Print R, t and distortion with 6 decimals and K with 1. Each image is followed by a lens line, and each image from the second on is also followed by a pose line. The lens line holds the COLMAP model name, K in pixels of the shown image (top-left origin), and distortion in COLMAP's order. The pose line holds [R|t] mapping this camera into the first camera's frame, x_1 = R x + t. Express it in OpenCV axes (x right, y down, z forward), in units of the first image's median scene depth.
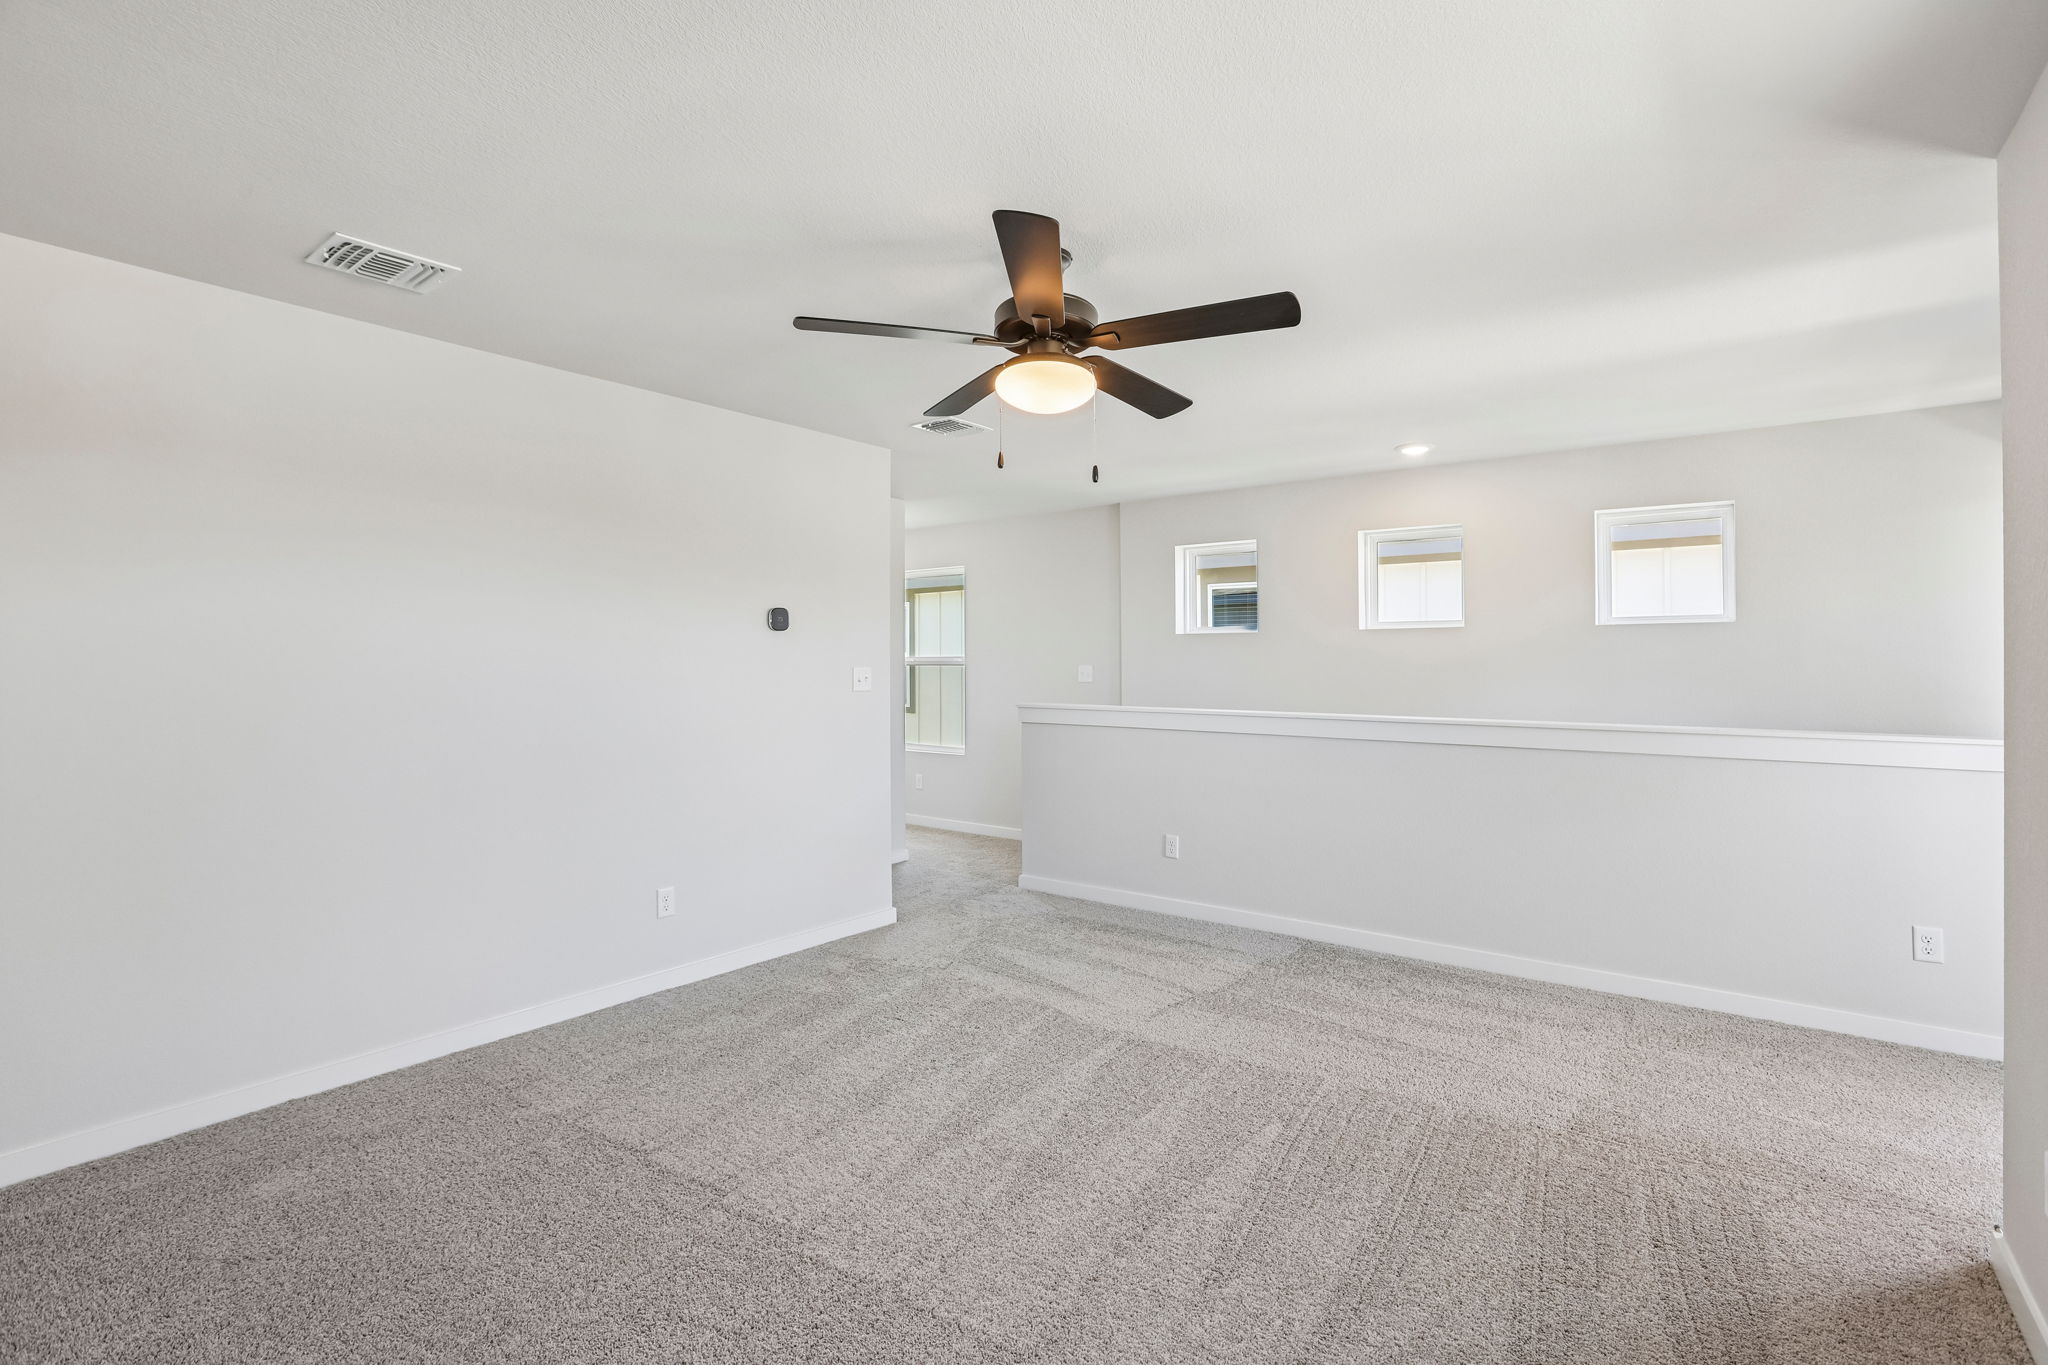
lens RADIAL K [[932.5, 0, 1022.0], [0, 932.5, 671.5], [0, 0, 1]] dist [0.000573, 0.000315]
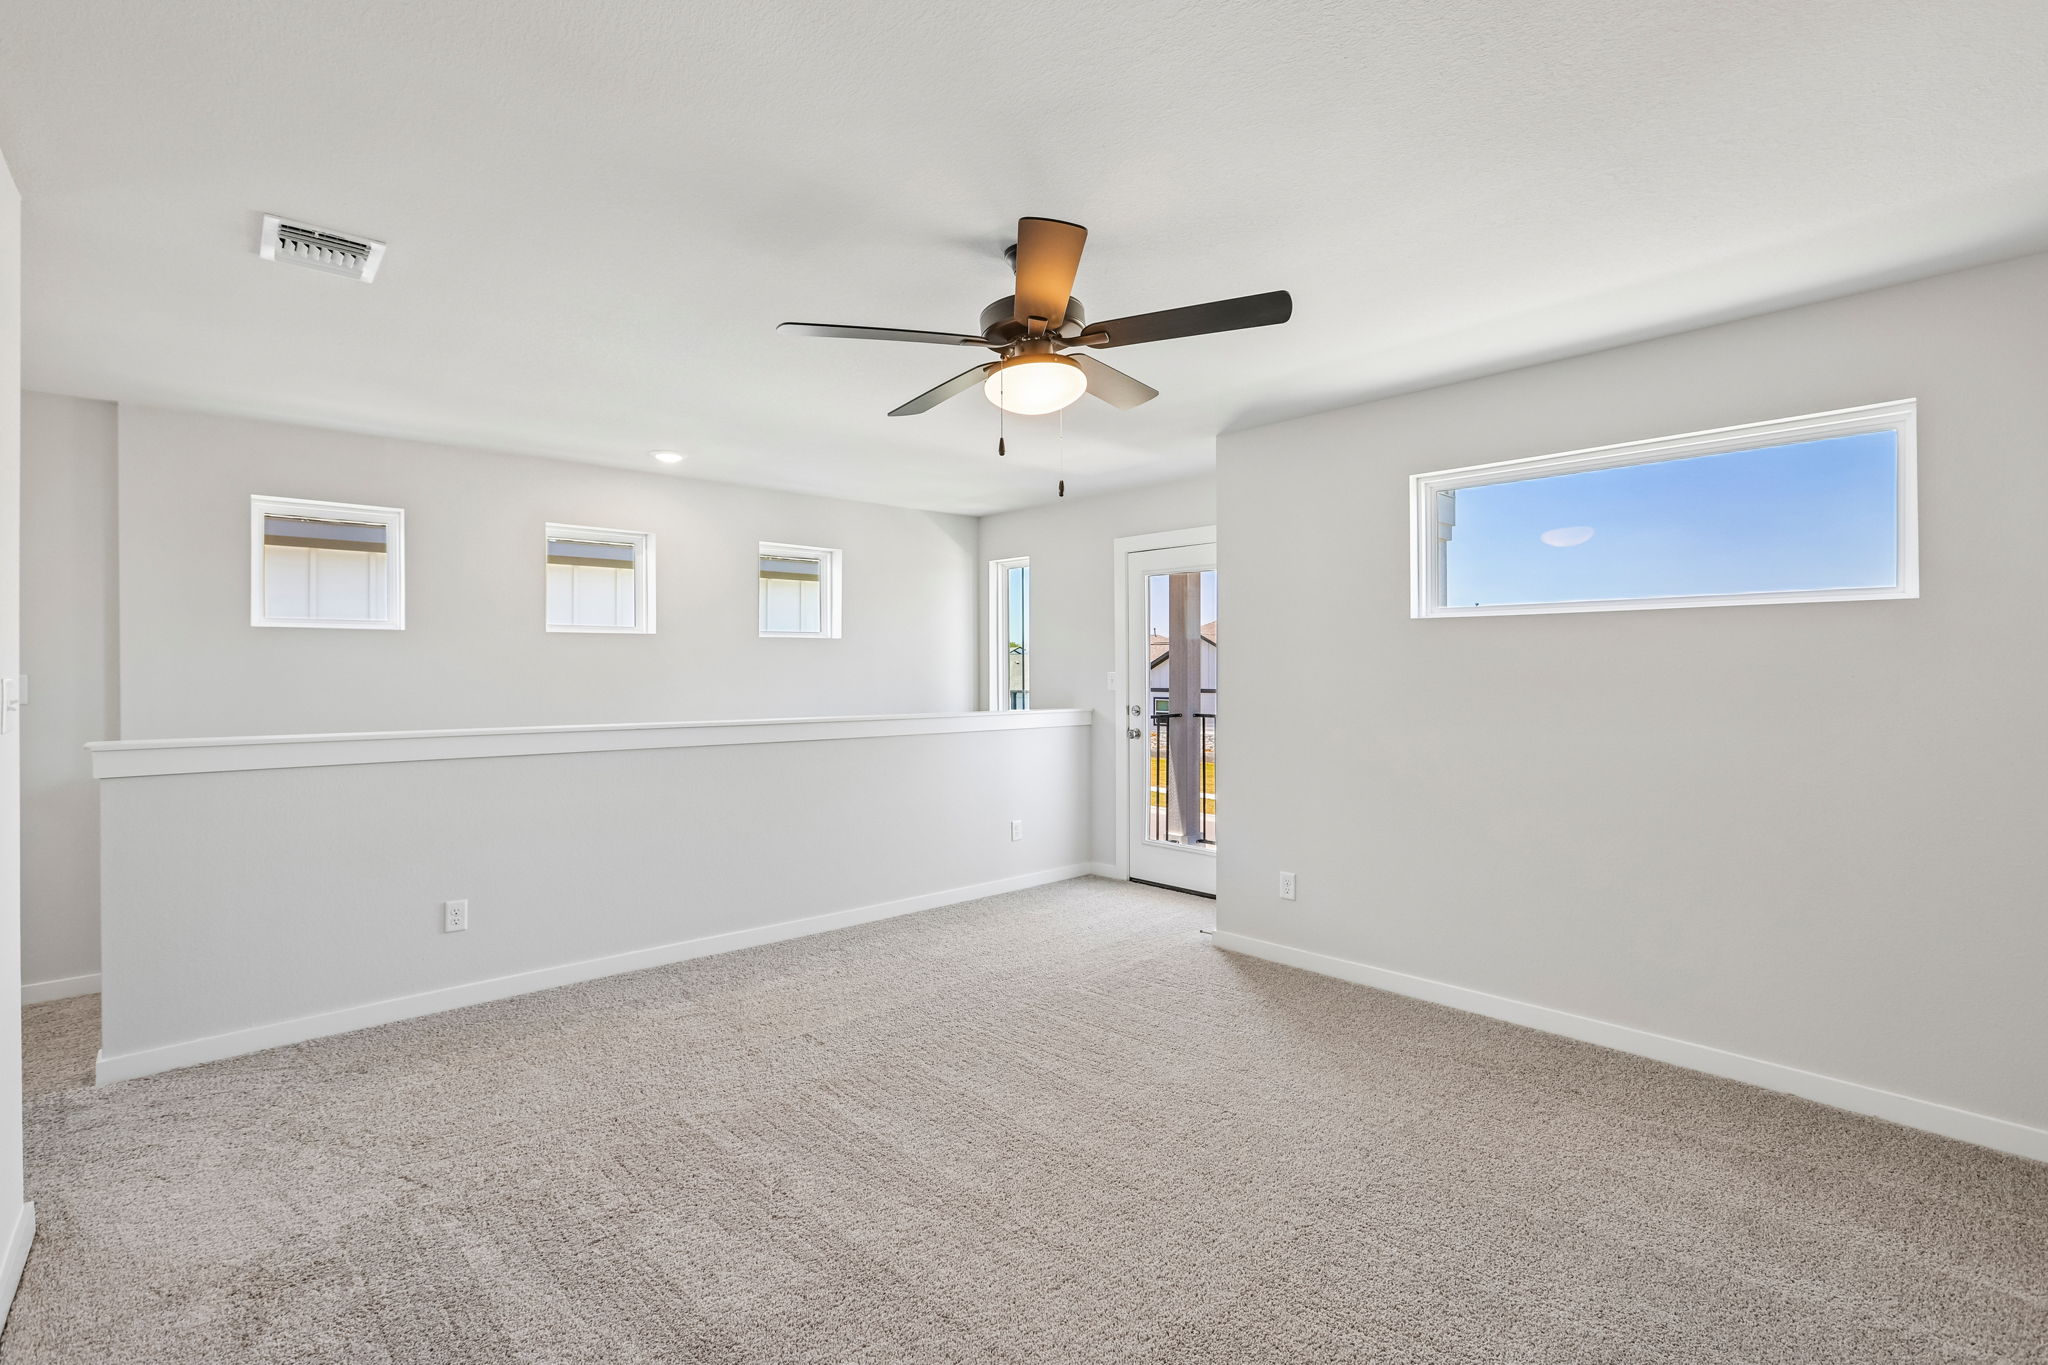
lens RADIAL K [[932.5, 0, 1021.1], [0, 932.5, 670.5], [0, 0, 1]] dist [0.000573, 0.000315]
pose [[0.210024, -0.008282, 0.977661, -0.421229], [0.010128, 0.999929, 0.006295, -0.007623], [-0.977644, 0.008580, 0.210093, 0.359673]]
